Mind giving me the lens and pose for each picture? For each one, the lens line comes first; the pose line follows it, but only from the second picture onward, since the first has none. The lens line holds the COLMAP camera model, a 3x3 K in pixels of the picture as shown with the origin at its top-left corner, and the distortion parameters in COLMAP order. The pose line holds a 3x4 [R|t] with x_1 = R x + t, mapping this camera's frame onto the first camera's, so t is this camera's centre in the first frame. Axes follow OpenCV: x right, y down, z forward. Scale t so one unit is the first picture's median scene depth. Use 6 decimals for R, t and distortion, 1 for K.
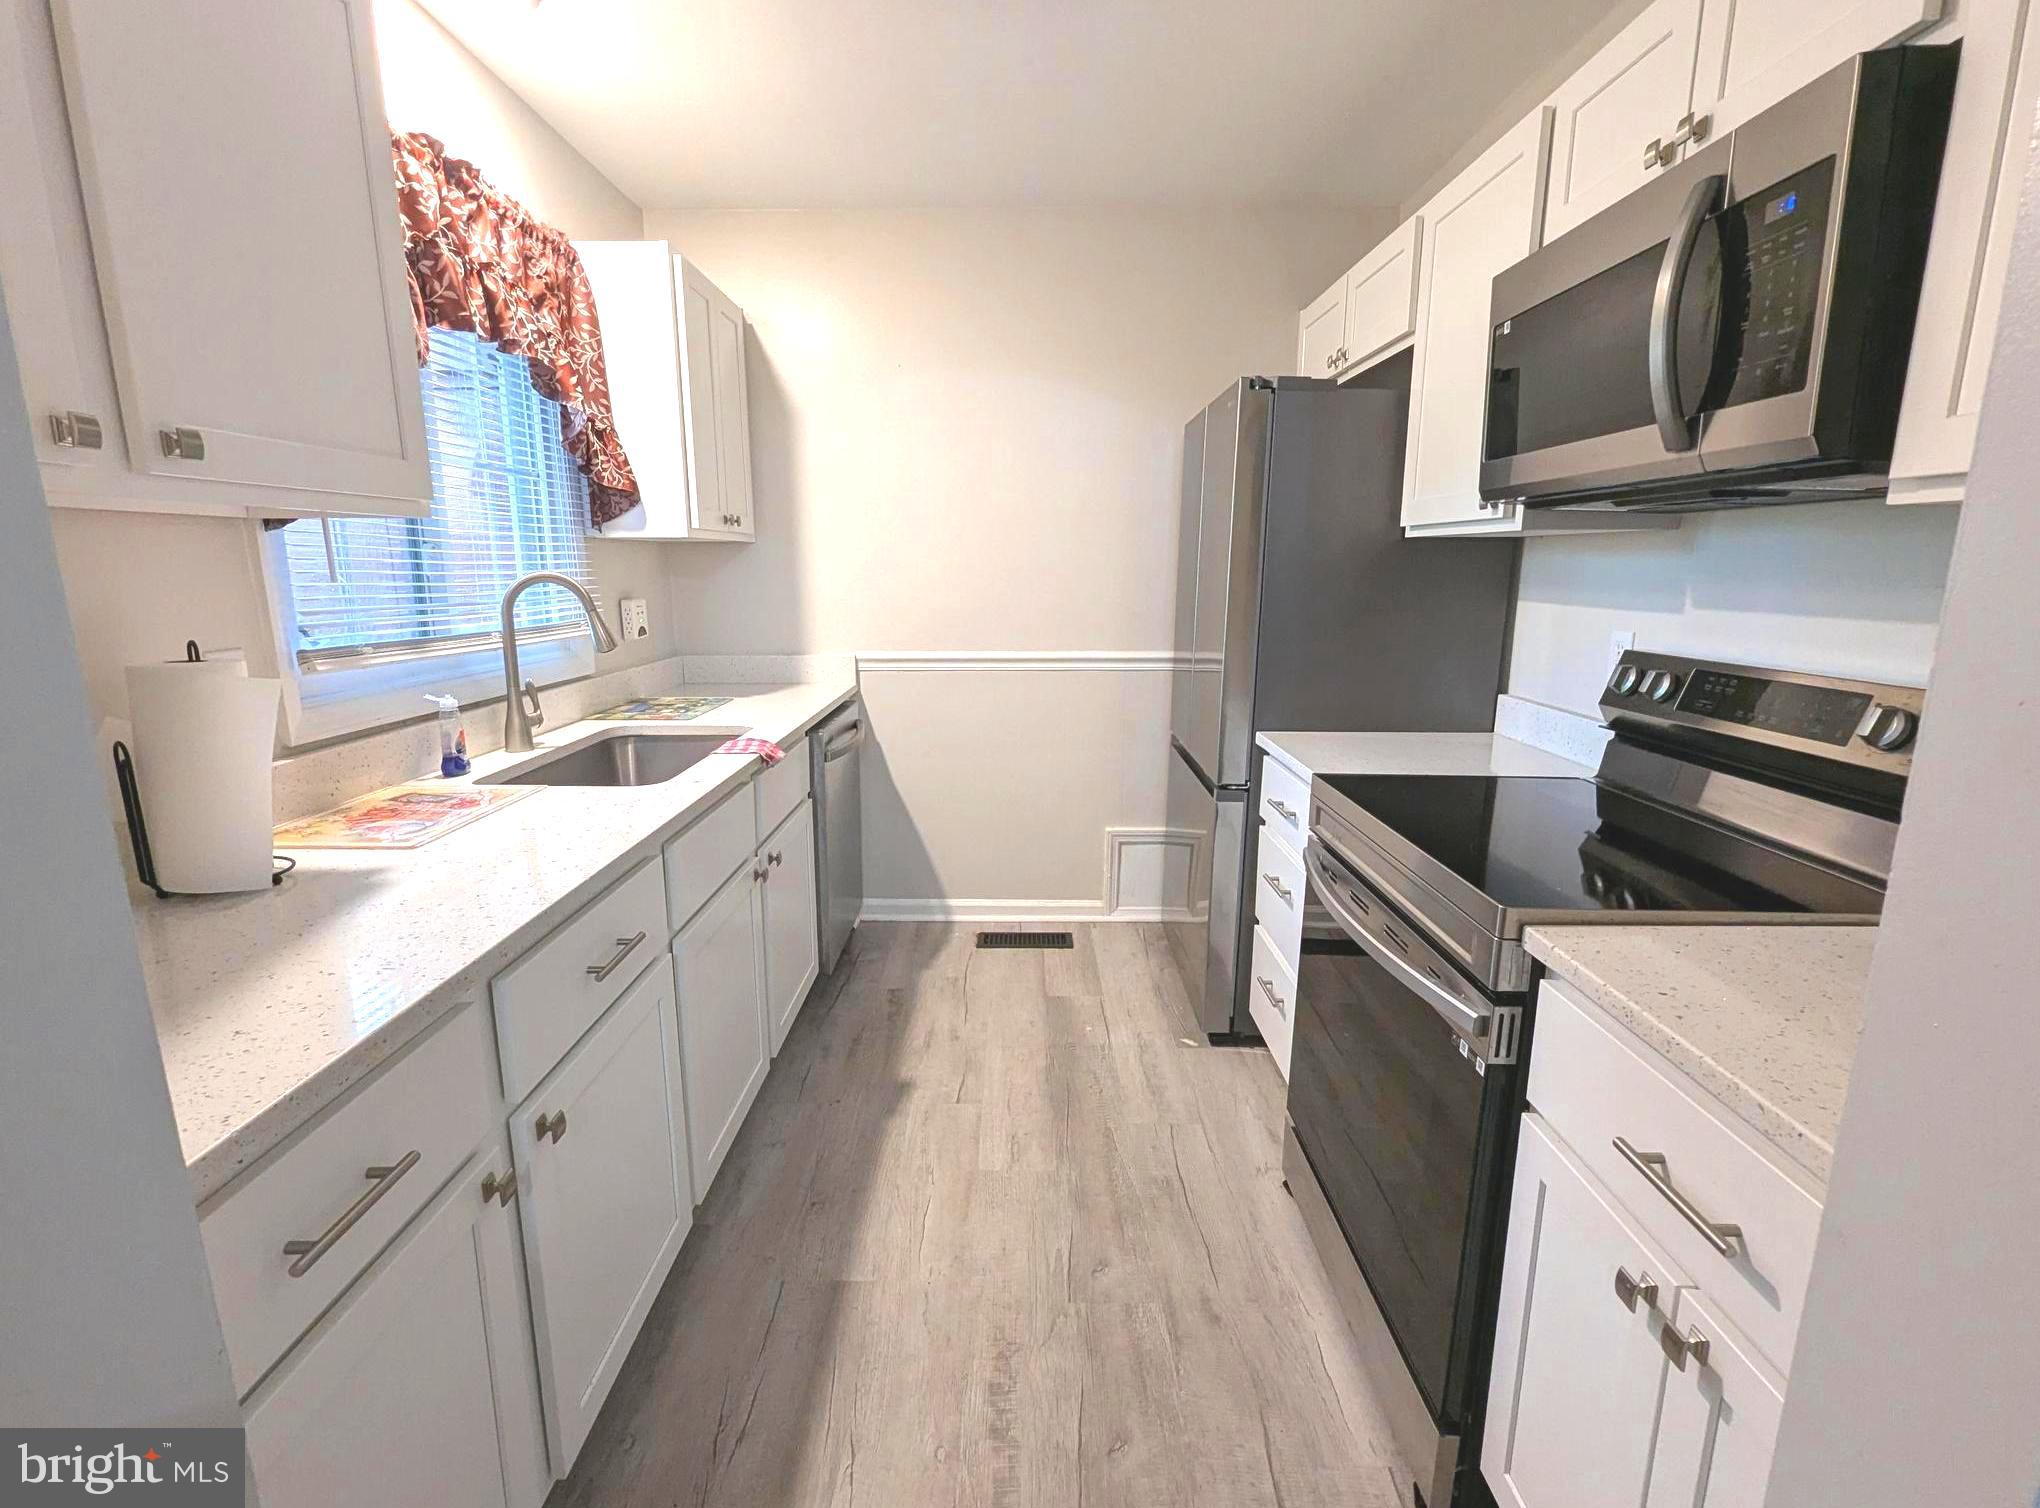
lens RADIAL K [[934.2, 0, 1020.0], [0, 934.2, 754.0], [0, 0, 1]] dist [0.000059, 0.000125]
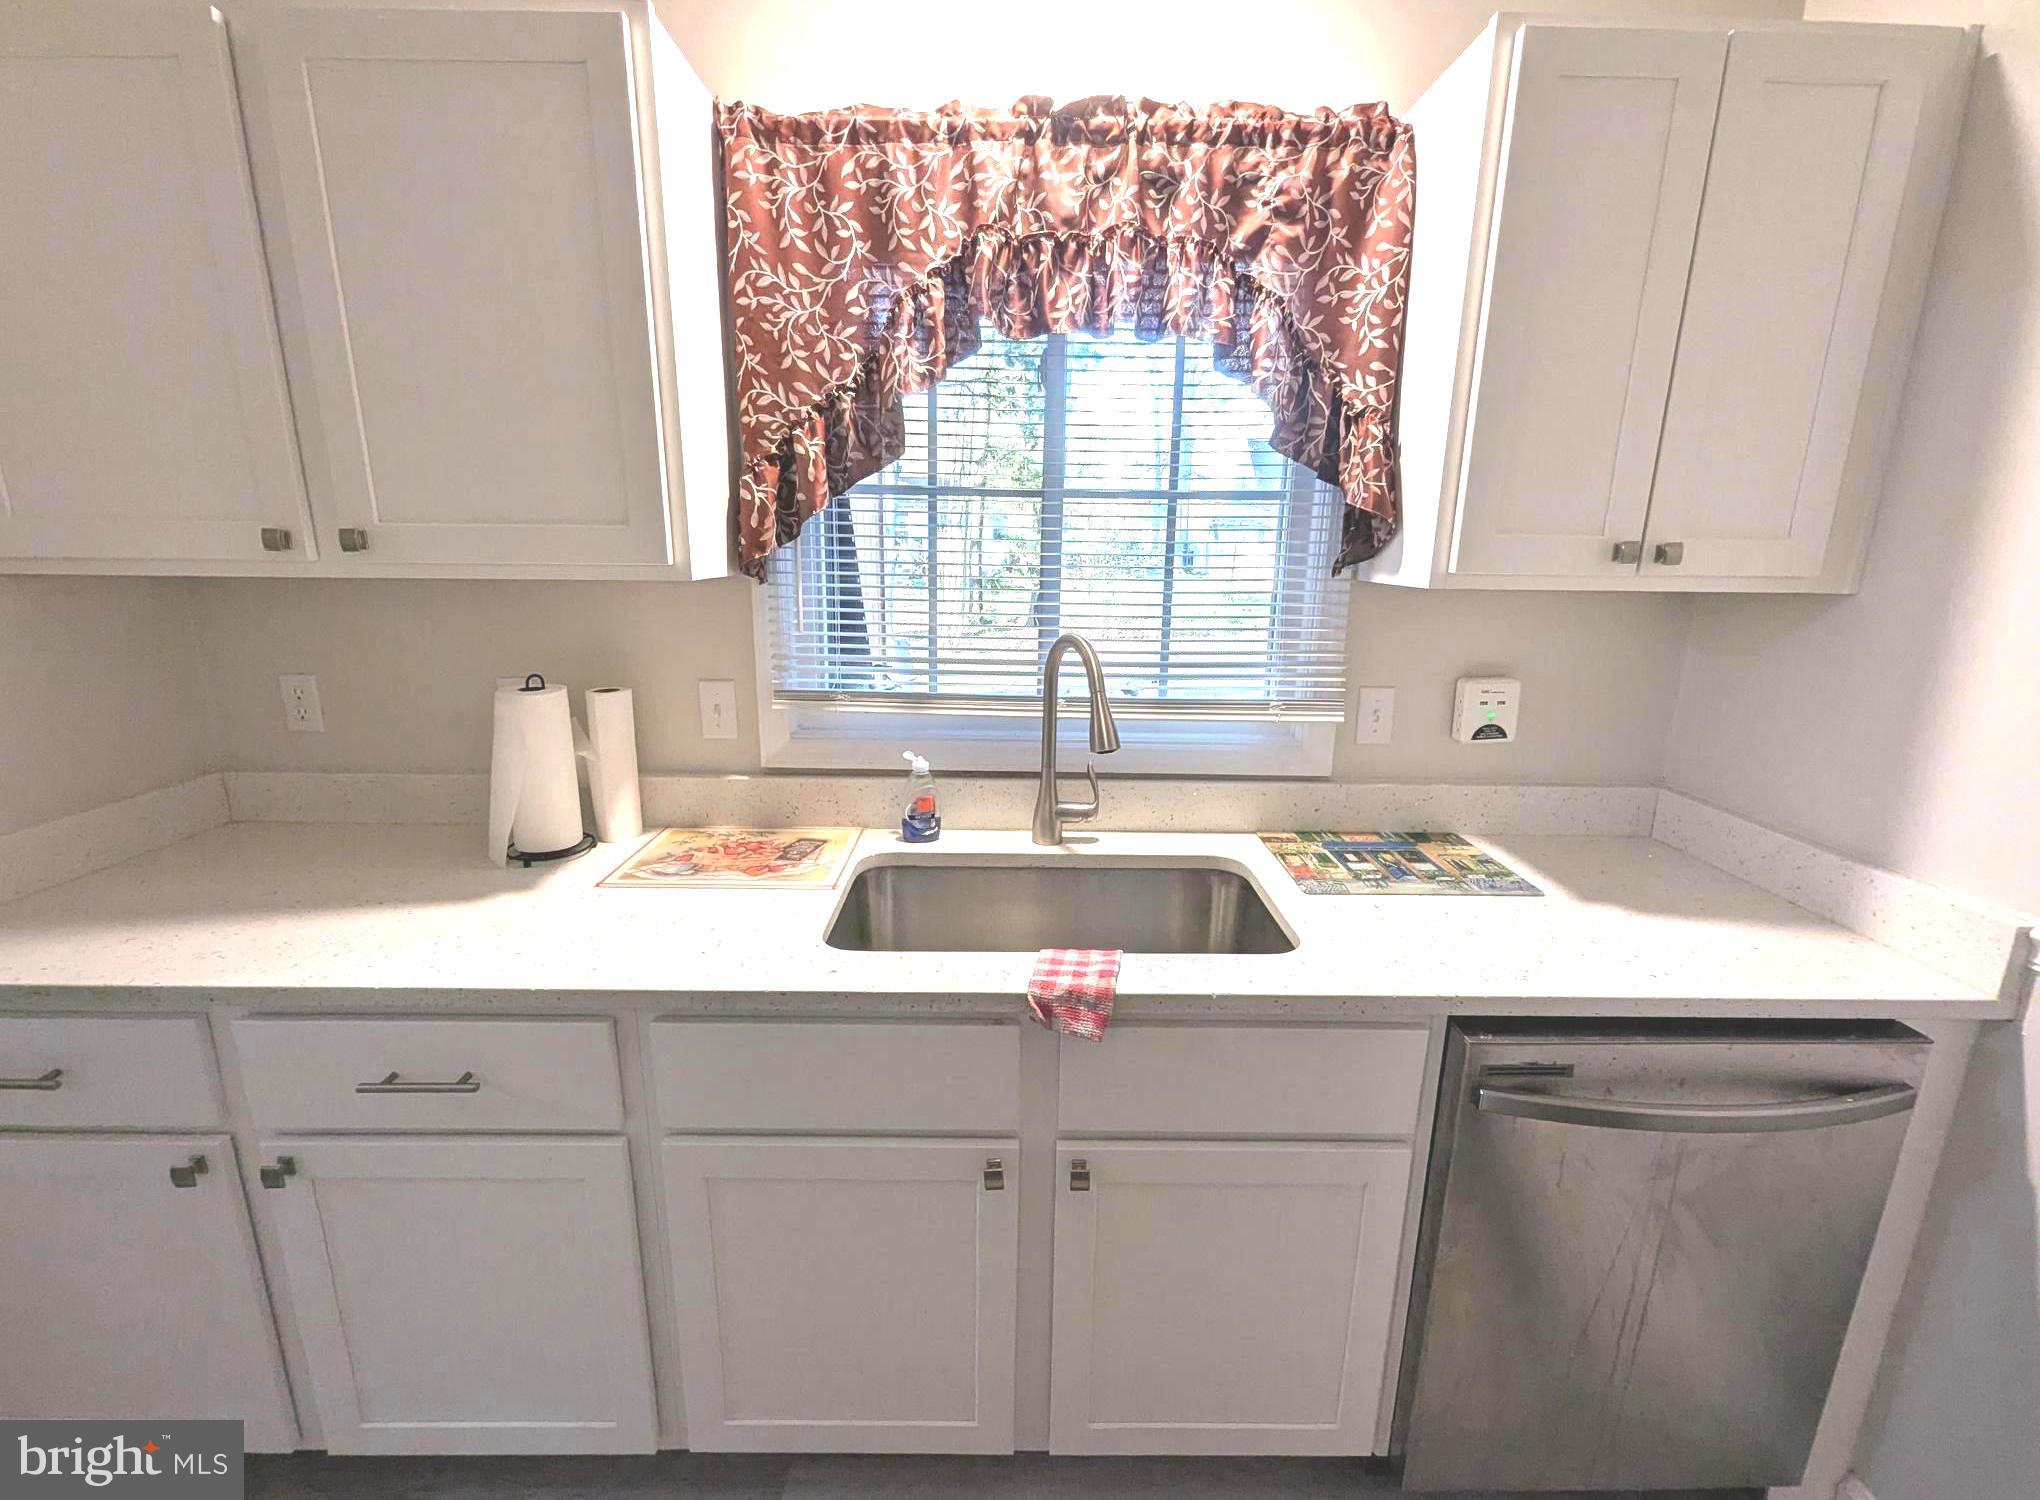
lens RADIAL K [[843.1, 0, 1019.0], [0, 843.1, 738.7], [0, 0, 1]] dist [0.000348, -0.000009]
pose [[0.004814, 0.231241, -0.972885, 0.151254], [-0.211075, 0.951211, 0.225045, -0.217165], [0.977458, 0.204268, 0.053388, 0.784169]]
